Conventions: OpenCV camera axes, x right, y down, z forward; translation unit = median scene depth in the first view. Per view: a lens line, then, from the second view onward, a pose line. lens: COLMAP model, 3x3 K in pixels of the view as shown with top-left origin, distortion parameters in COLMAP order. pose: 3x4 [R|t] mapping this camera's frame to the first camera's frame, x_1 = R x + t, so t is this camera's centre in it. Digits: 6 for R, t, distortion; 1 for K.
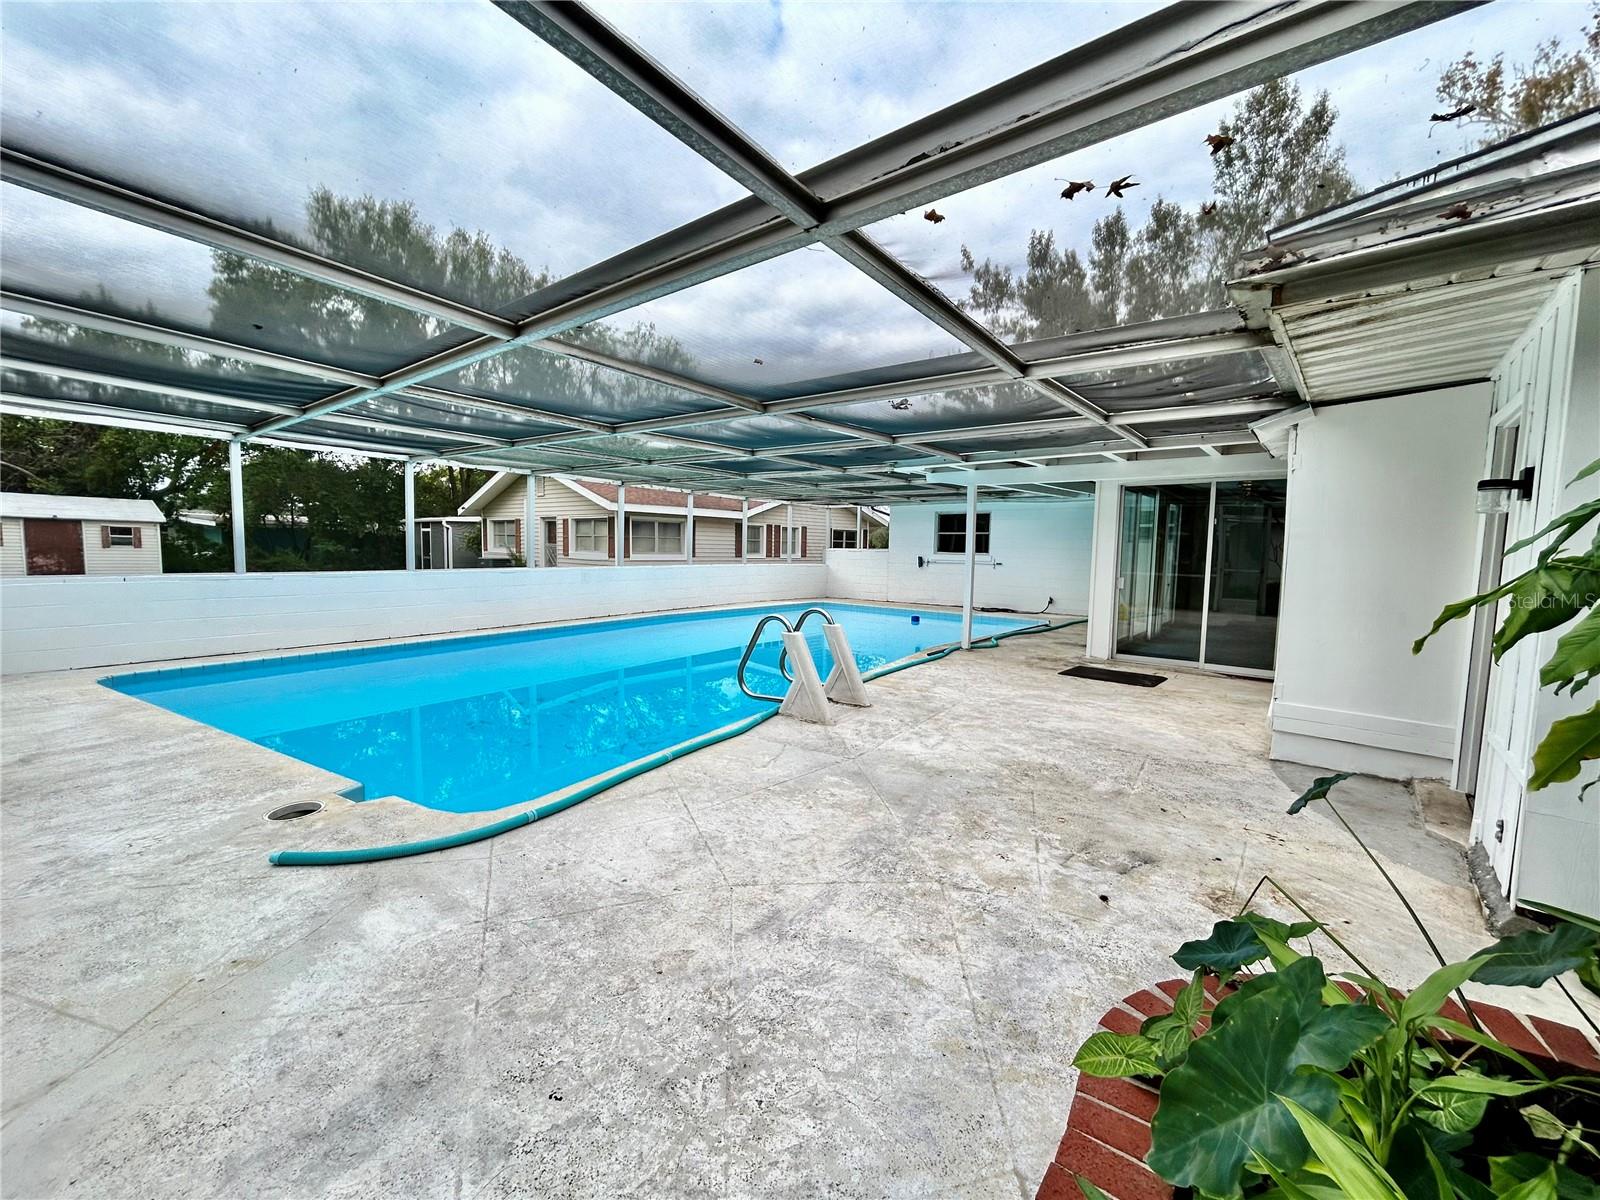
lens RADIAL K [[649.4, 0, 798.4], [0, 649.4, 601.8], [0, 0, 1]] dist [-0.000718, 0.000983]
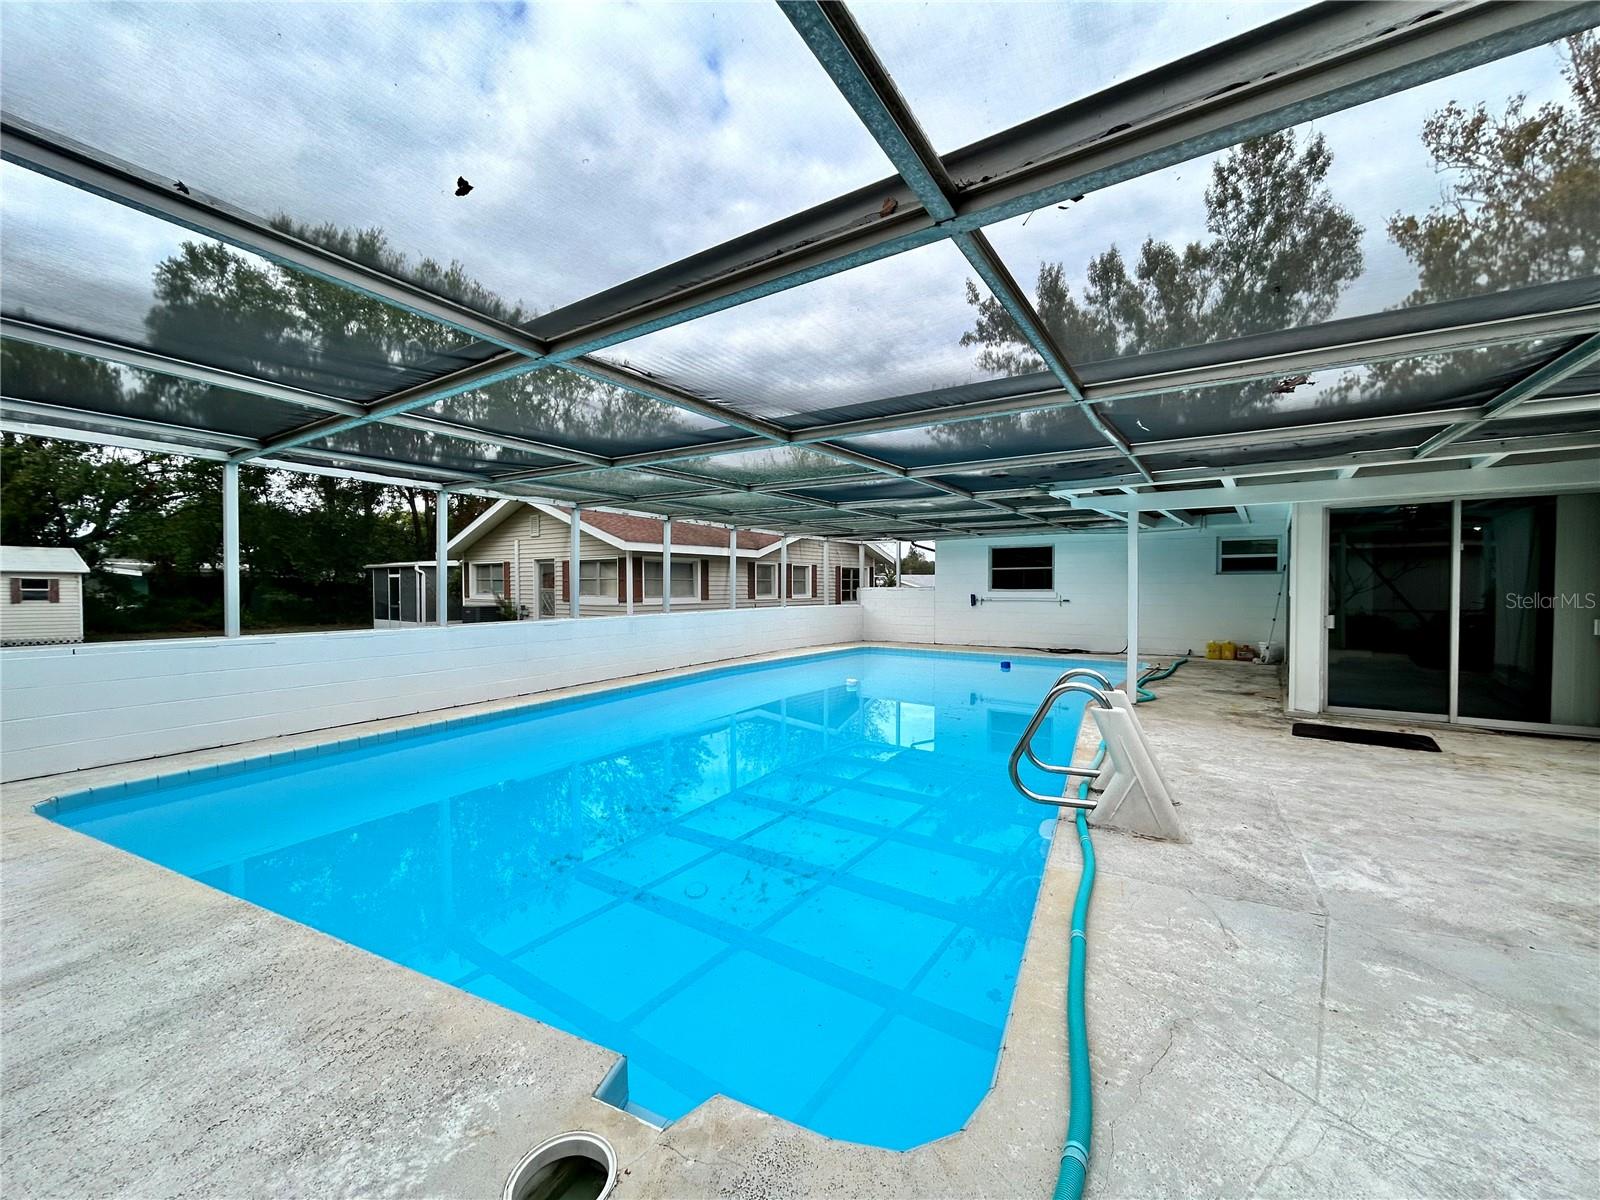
lens RADIAL K [[649.4, 0, 798.4], [0, 649.4, 601.4], [0, 0, 1]] dist [-0.000718, 0.000983]
pose [[0.997347, -0.021715, 0.069477, -0.099005], [0.025851, 0.997912, -0.059188, -0.009018], [-0.068046, 0.060827, 0.995826, 0.078765]]
